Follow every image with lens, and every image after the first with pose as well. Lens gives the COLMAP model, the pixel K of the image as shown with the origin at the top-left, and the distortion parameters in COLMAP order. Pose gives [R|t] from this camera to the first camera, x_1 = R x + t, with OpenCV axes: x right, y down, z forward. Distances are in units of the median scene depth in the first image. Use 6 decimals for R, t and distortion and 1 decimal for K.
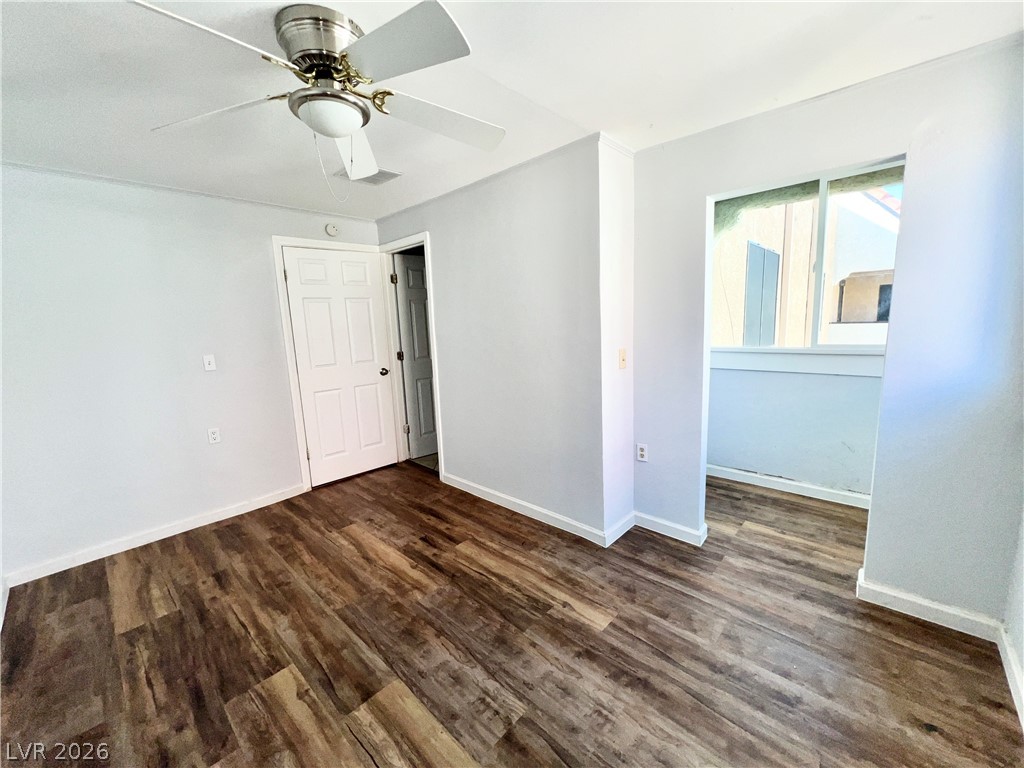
lens RADIAL K [[410.6, 0, 510.2], [0, 410.6, 384.2], [0, 0, 1]] dist [0.000110, 0.000730]
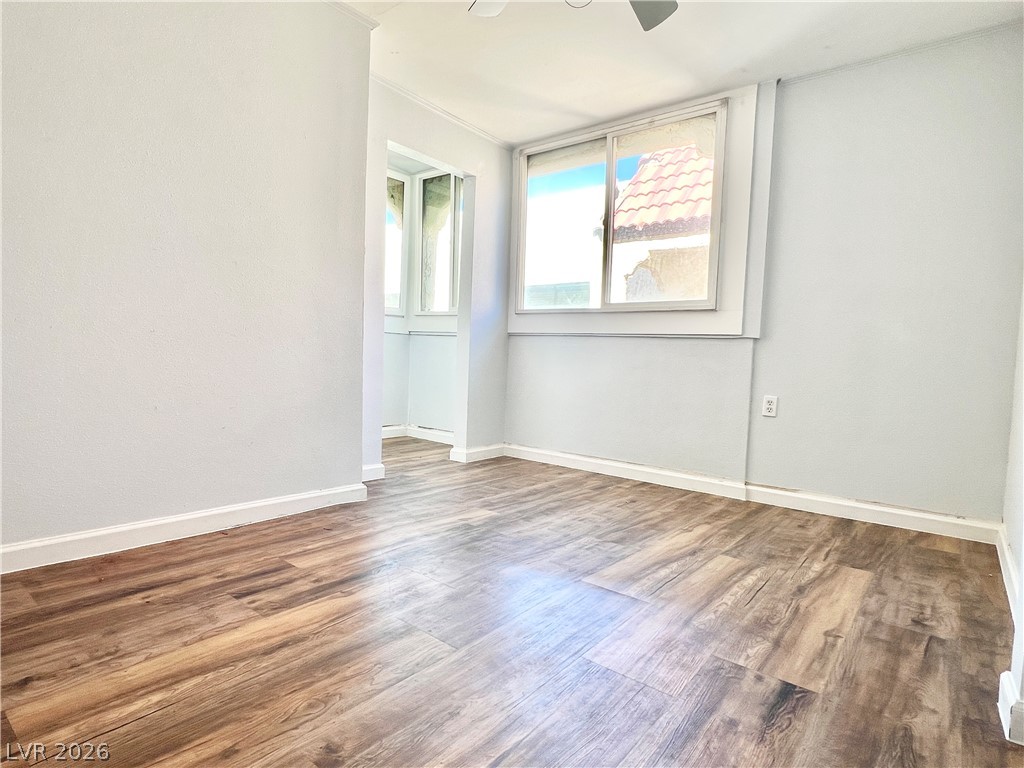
lens RADIAL K [[553.5, 0, 508.6], [0, 553.5, 388.2], [0, 0, 1]] dist [-0.004572, 0.003089]
pose [[-0.074062, -0.020505, 0.997043, -1.147653], [0.116681, 0.992744, 0.029084, 0.217016], [-0.990404, 0.118490, -0.071132, 0.968050]]
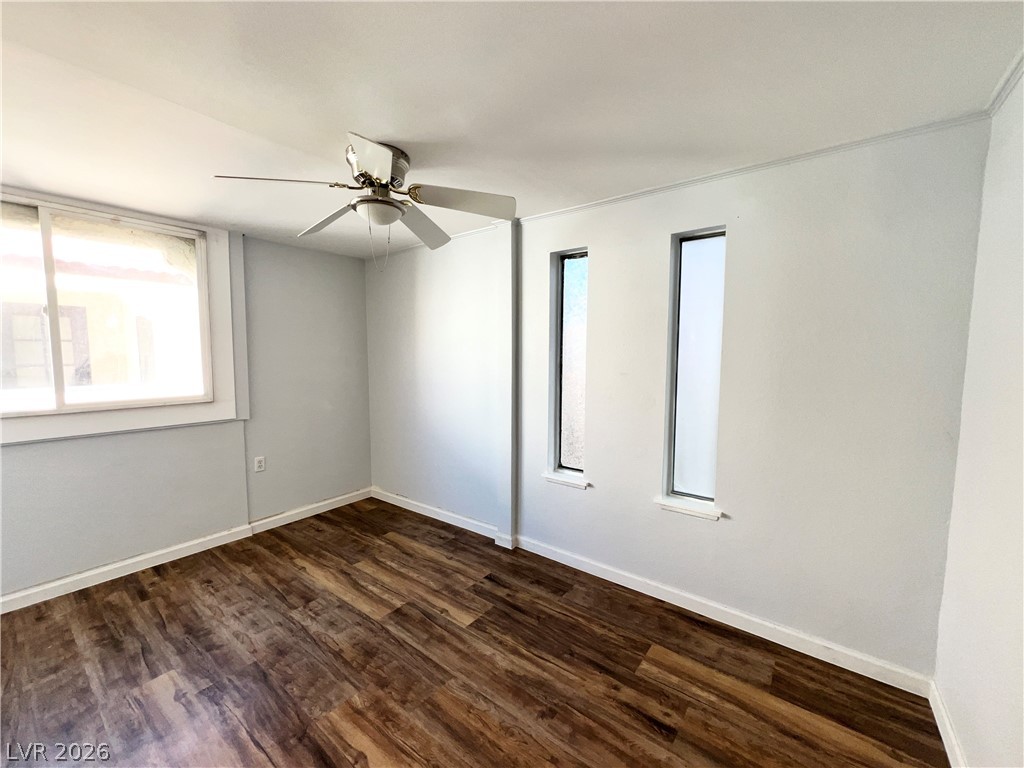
lens RADIAL K [[410.6, 0, 509.1], [0, 410.6, 384.9], [0, 0, 1]] dist [0.000110, 0.000730]
pose [[-0.994810, 0.045550, -0.090989, -0.506083], [0.023275, 0.972365, 0.232302, -0.281109], [0.099055, 0.228978, -0.968379, 1.777052]]
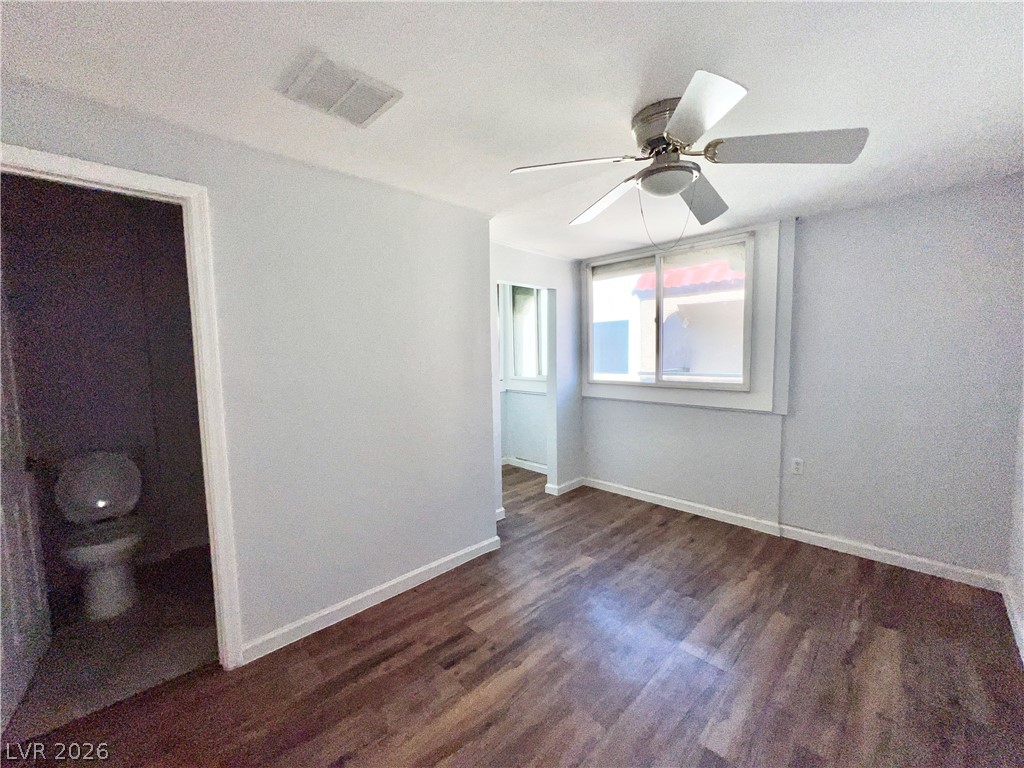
lens RADIAL K [[410.6, 0, 512.7], [0, 410.6, 385.5], [0, 0, 1]] dist [0.000110, 0.000730]
pose [[0.033424, -0.039776, 0.998649, -1.184559], [0.166402, 0.985483, 0.033682, -0.125687], [-0.985491, 0.165051, 0.039558, 1.060403]]
